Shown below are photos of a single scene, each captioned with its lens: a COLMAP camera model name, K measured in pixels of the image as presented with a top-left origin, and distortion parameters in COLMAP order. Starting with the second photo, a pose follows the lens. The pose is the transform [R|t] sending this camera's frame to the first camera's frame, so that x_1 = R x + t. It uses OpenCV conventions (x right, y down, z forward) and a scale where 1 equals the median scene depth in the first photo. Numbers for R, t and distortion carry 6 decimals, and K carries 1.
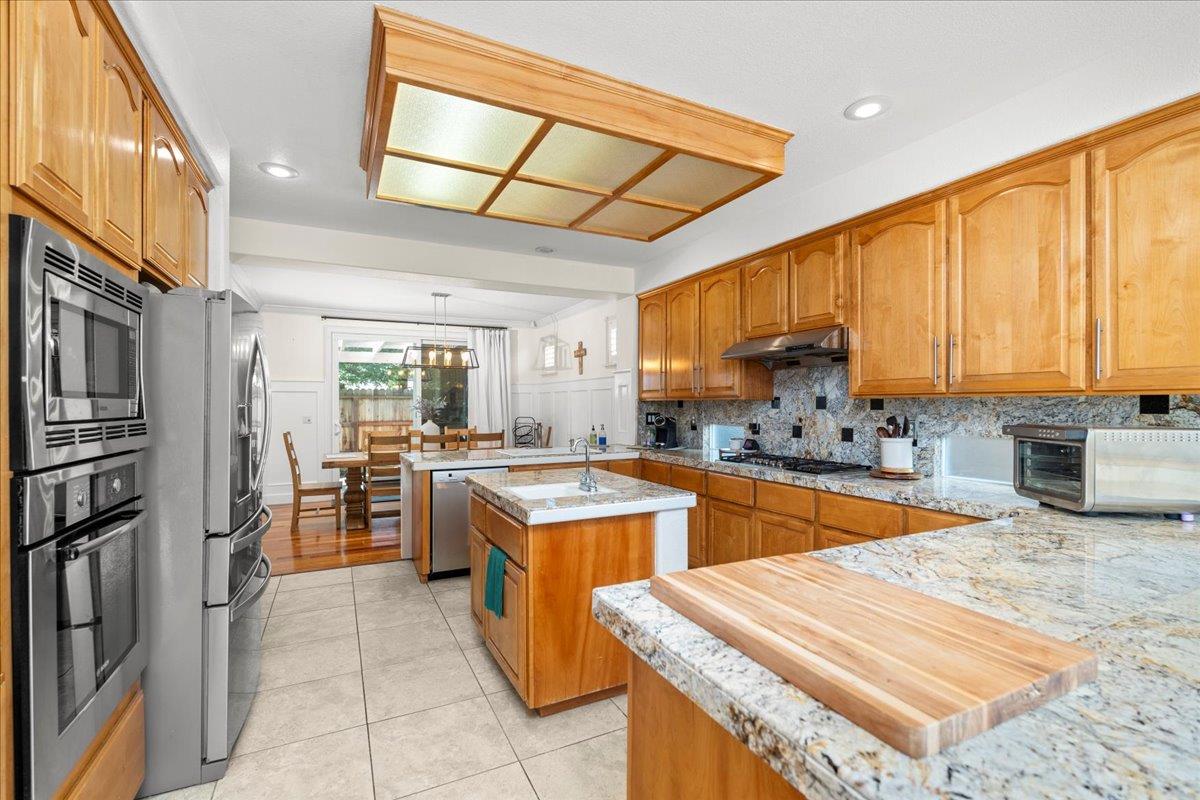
lens RADIAL K [[527.2, 0, 594.1], [0, 527.2, 405.2], [0, 0, 1]] dist [-0.005564, 0.000399]
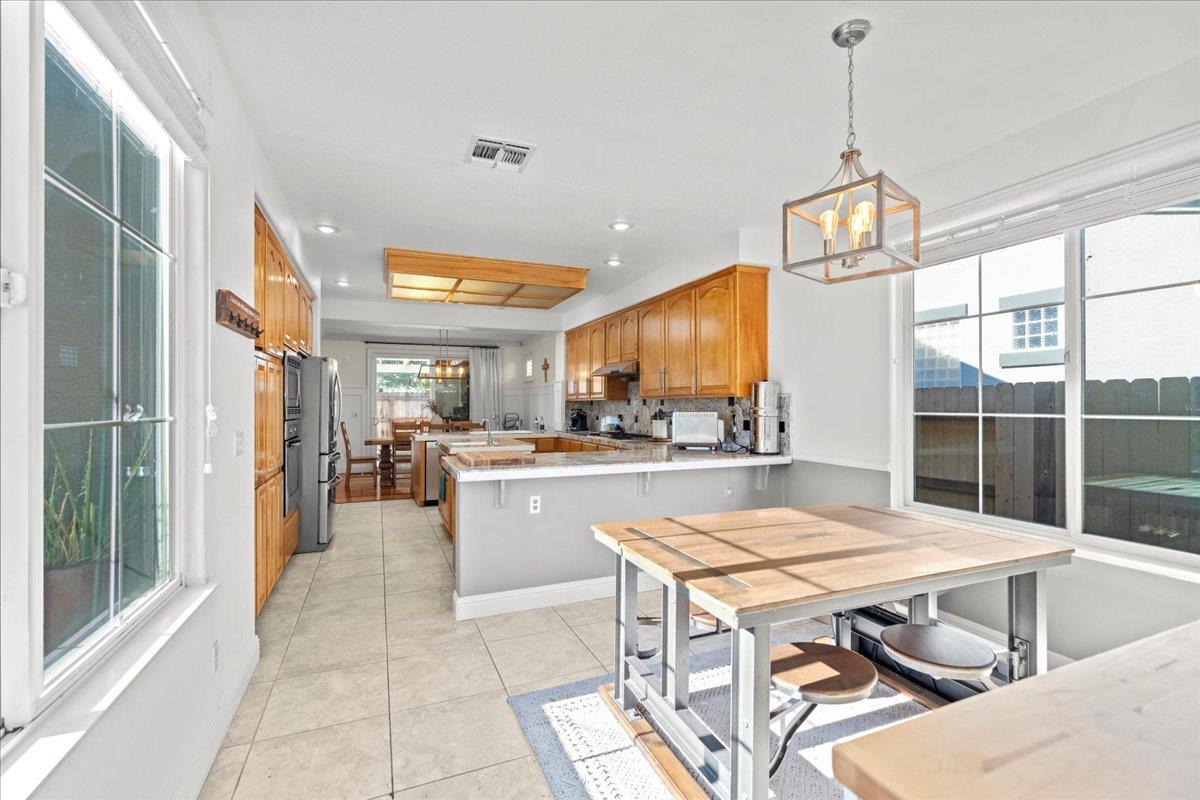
lens RADIAL K [[527.2, 0, 601.8], [0, 527.2, 403.3], [0, 0, 1]] dist [-0.005564, 0.000399]
pose [[0.998530, -0.001634, -0.054171, 0.343483], [0.001345, 0.999985, -0.005370, 0.008810], [0.054179, 0.005289, 0.998517, -0.663335]]
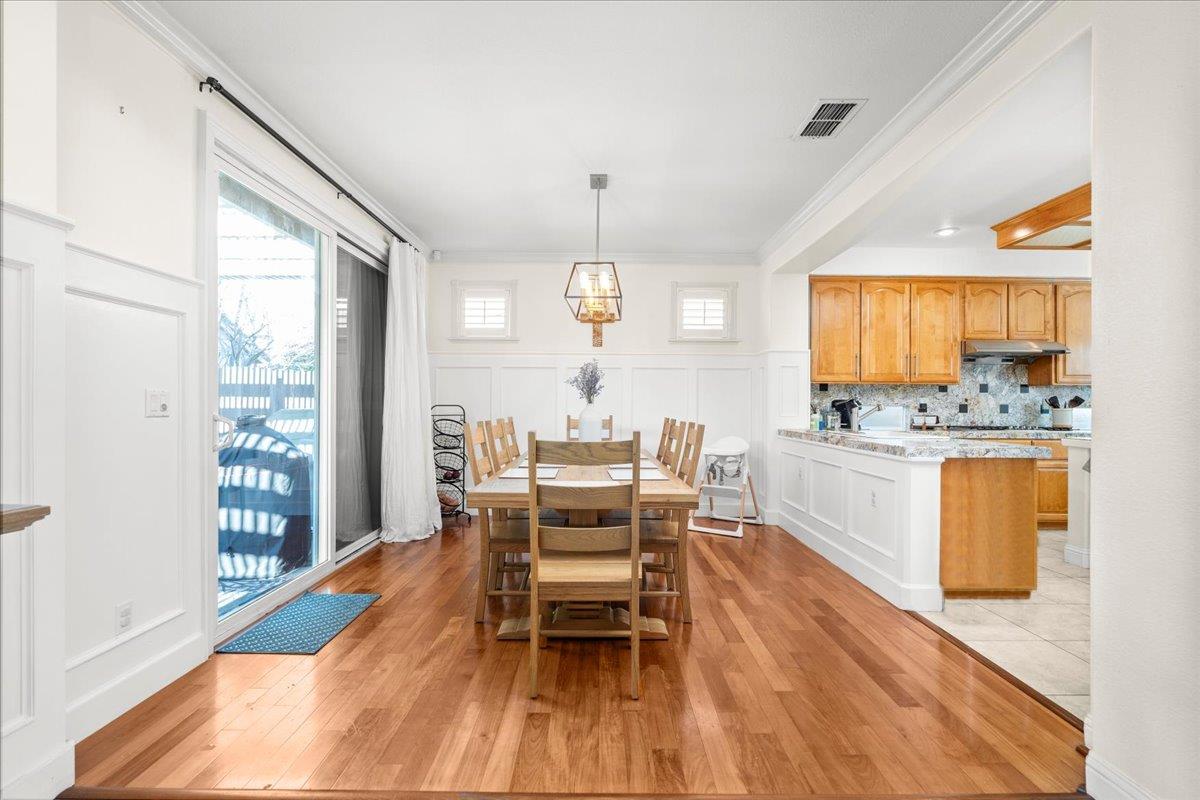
lens RADIAL K [[527.2, 0, 605.4], [0, 527.2, 403.7], [0, 0, 1]] dist [-0.005564, 0.000399]
pose [[0.432311, 0.001302, 0.901724, -1.230197], [-0.004945, 0.999987, 0.000927, 0.038282], [-0.901711, -0.004860, 0.432312, 1.179554]]
